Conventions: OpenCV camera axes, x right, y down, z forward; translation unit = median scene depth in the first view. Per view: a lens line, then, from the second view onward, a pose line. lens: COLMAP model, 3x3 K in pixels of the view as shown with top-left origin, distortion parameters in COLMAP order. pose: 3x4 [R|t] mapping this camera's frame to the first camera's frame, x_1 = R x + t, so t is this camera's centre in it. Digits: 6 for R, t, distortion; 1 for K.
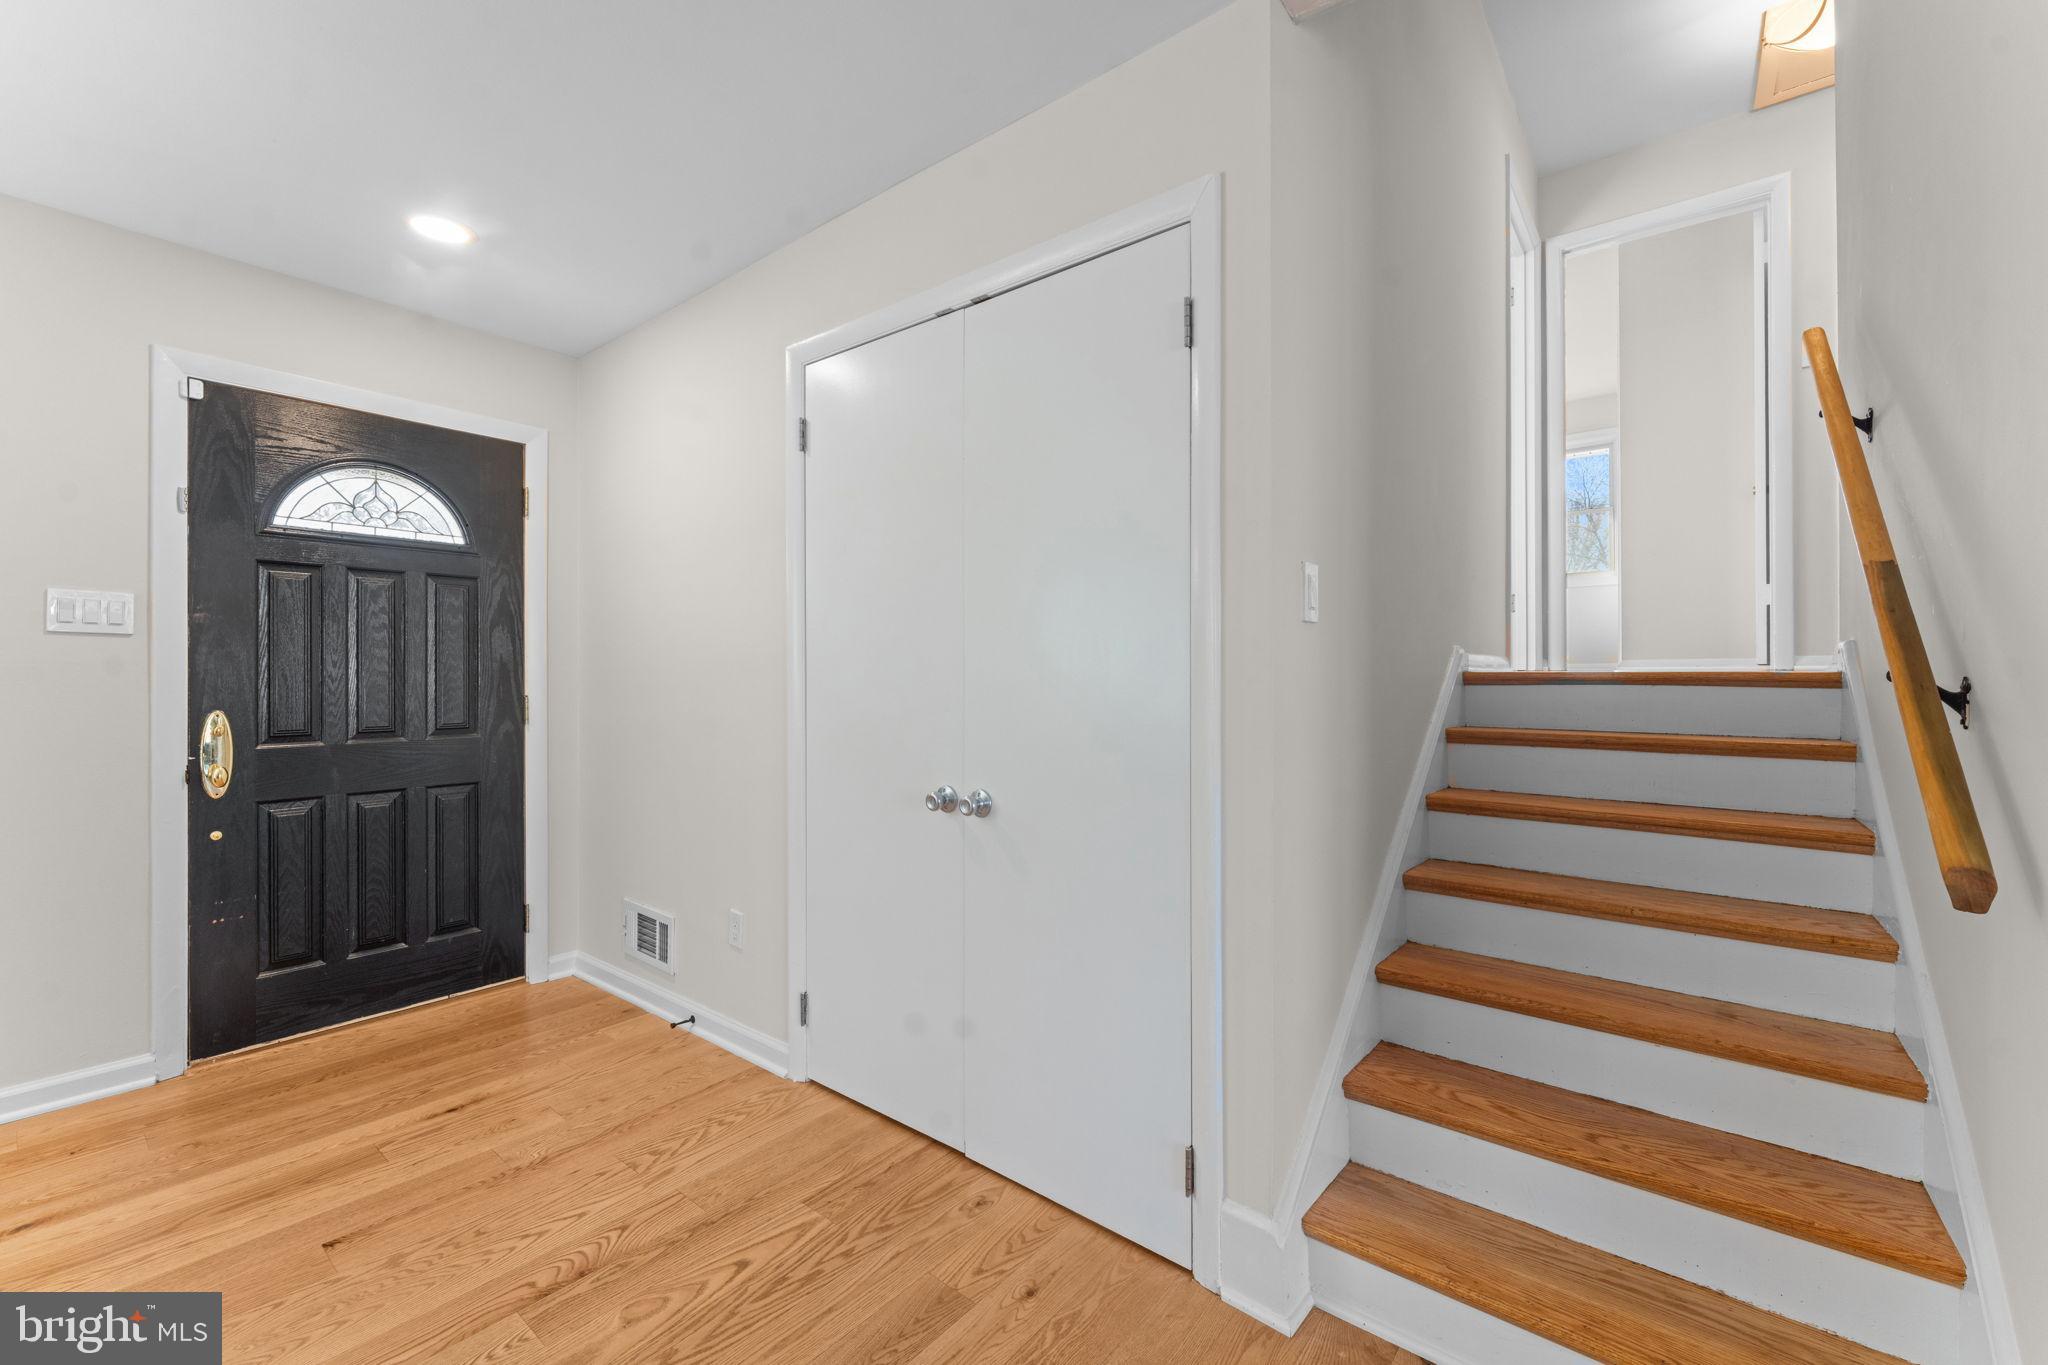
lens RADIAL K [[819.6, 0, 1037.0], [0, 819.6, 675.8], [0, 0, 1]] dist [-0.002545, -0.000921]
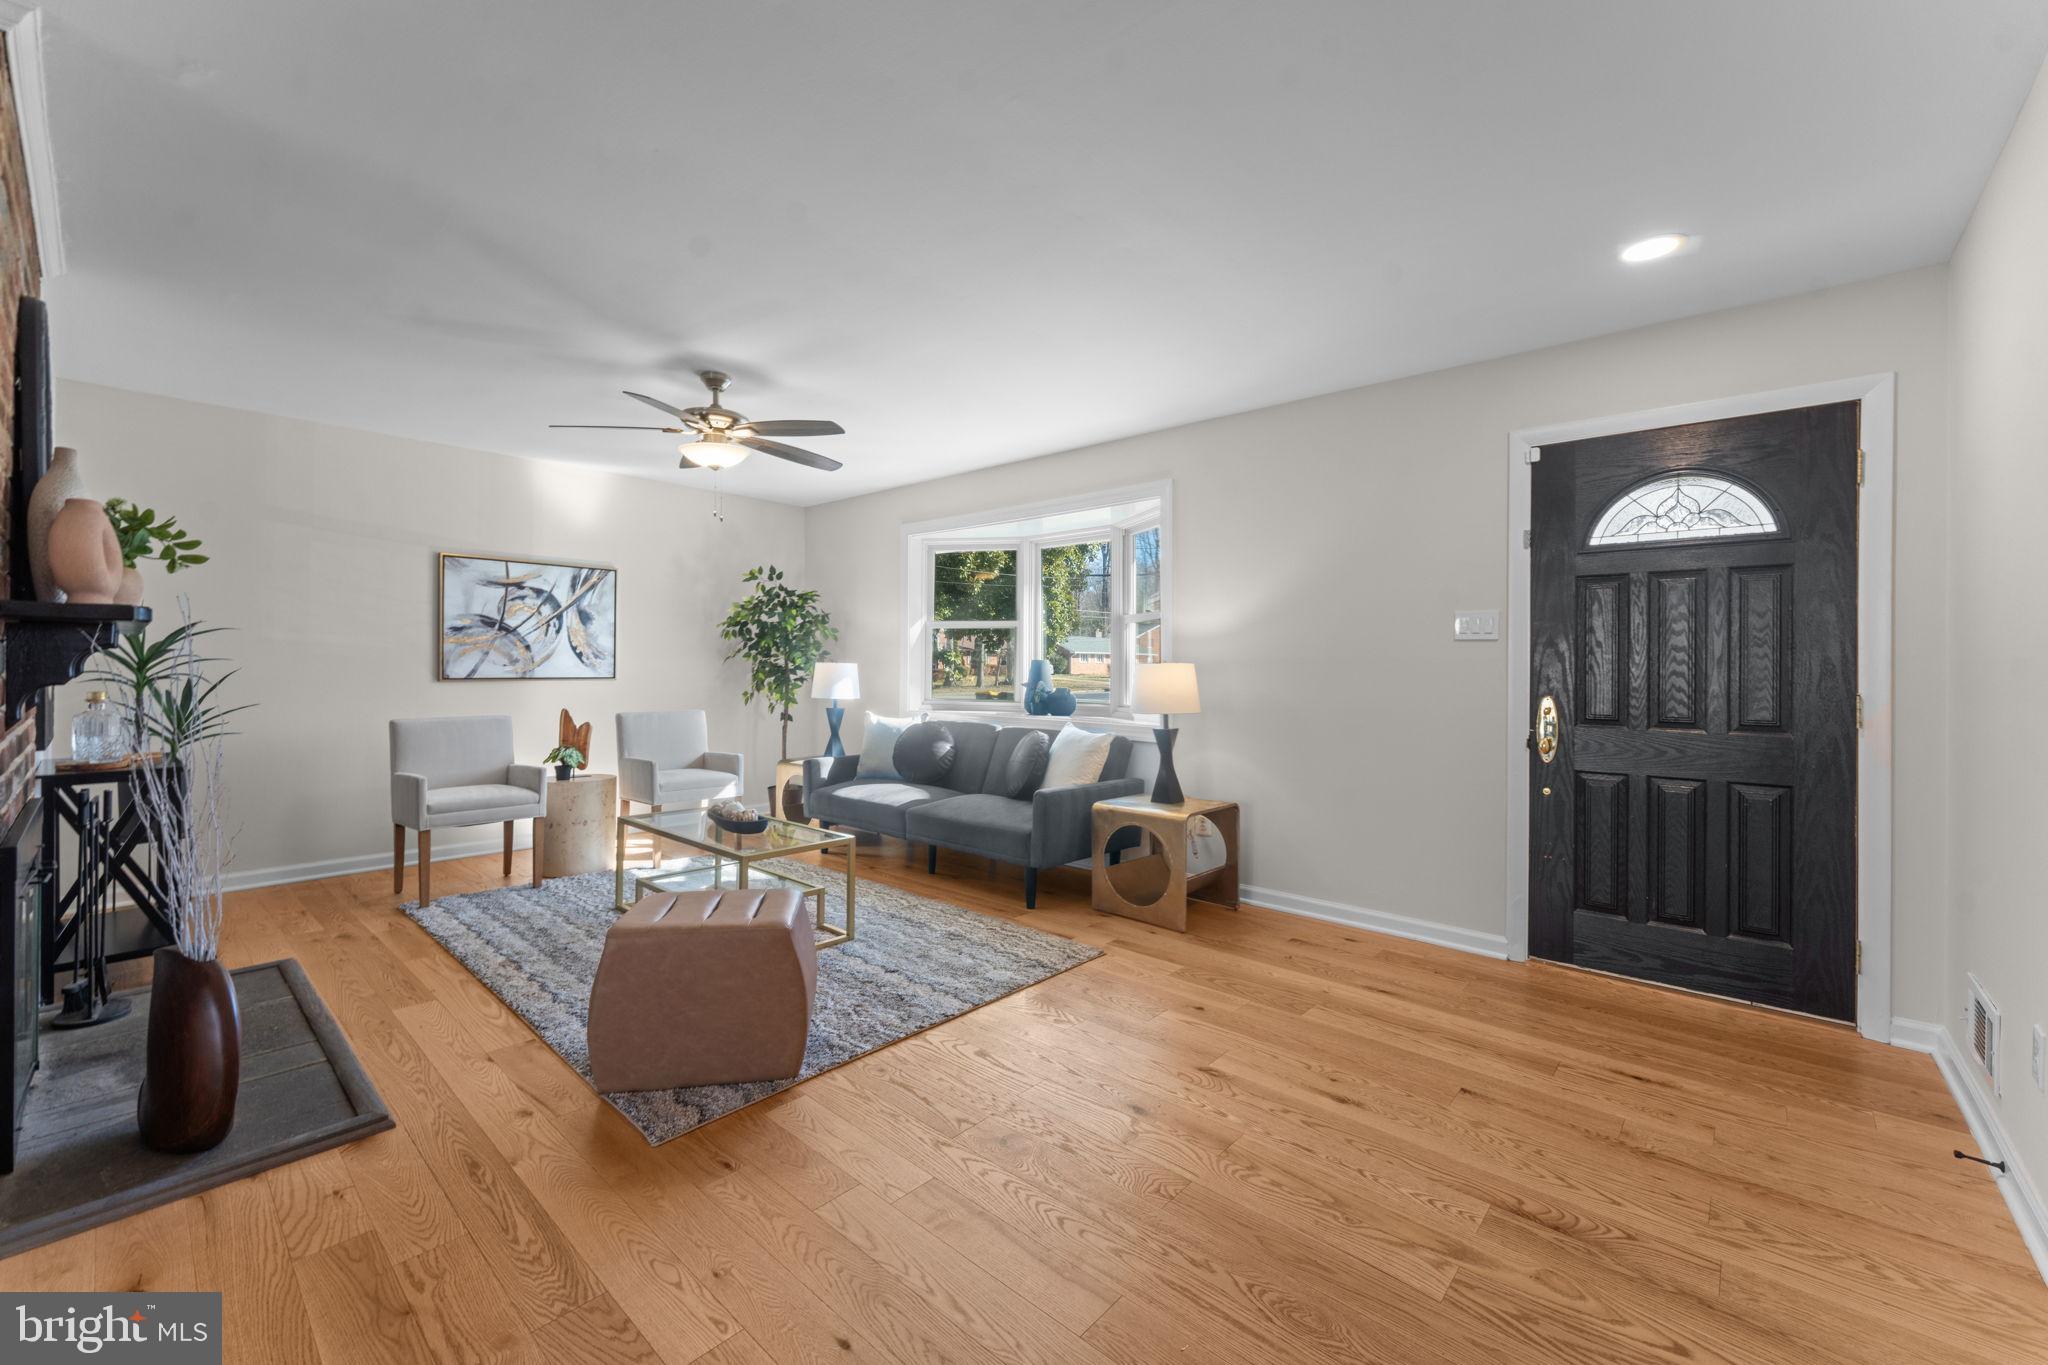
lens RADIAL K [[819.6, 0, 1014.3], [0, 819.6, 669.2], [0, 0, 1]] dist [-0.002545, -0.000921]
pose [[-0.057036, 0.004158, -0.998363, 0.334465], [-0.007902, 0.999958, 0.004616, 0.000748], [0.998341, 0.008153, -0.057001, 0.211394]]
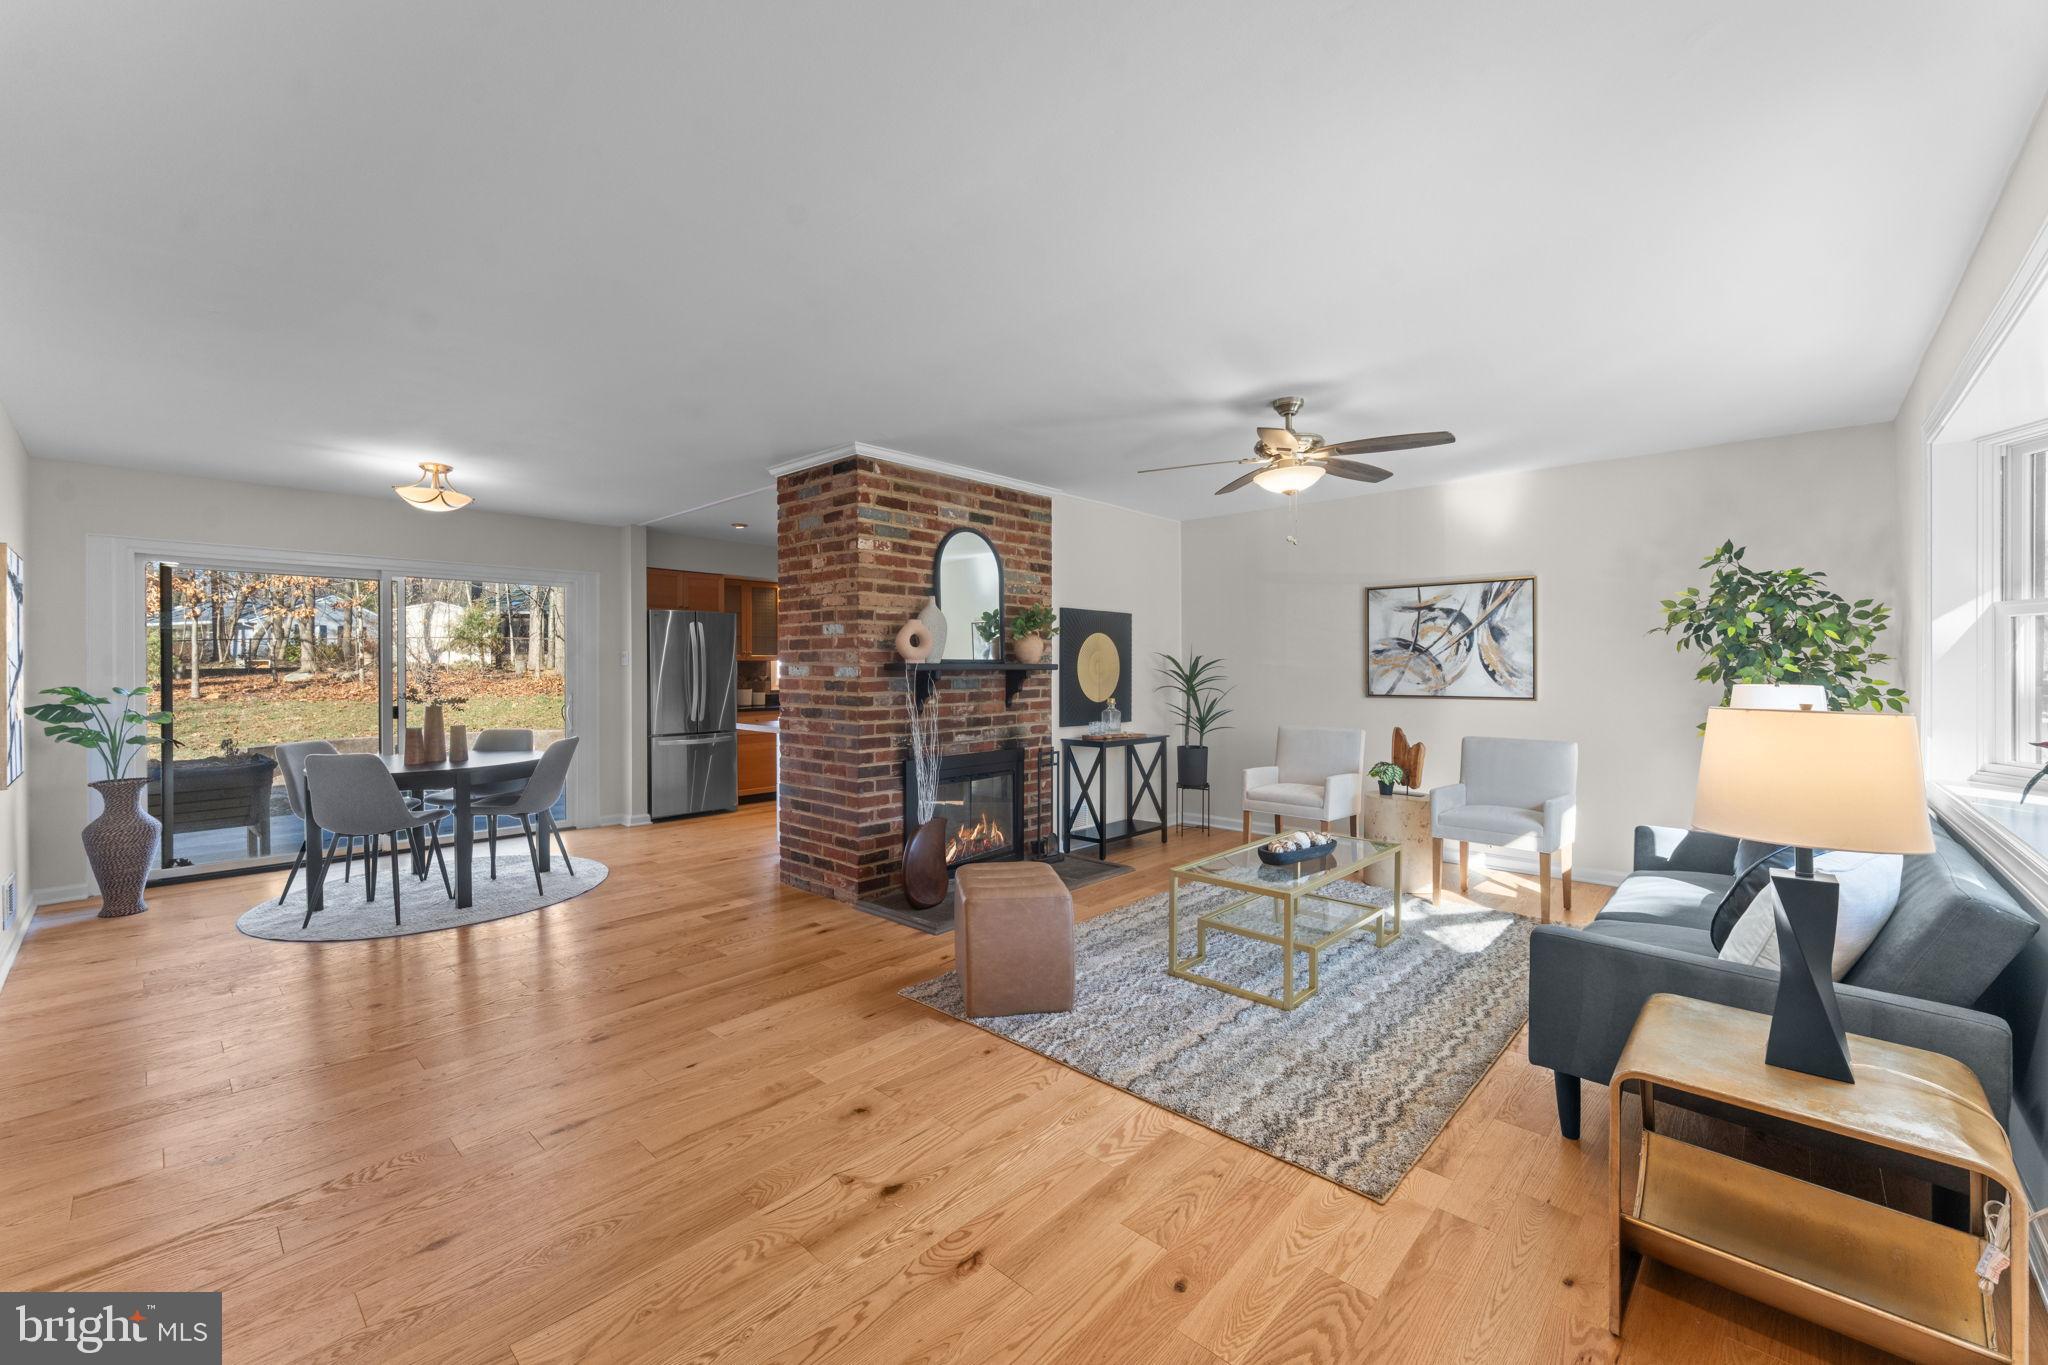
lens RADIAL K [[819.6, 0, 1016.0], [0, 819.6, 669.4], [0, 0, 1]] dist [-0.002545, -0.000921]
pose [[-0.996950, 0.003117, 0.077982, -0.746547], [0.003525, 0.999981, 0.005100, -0.043370], [-0.077965, 0.005360, -0.996942, 1.103842]]
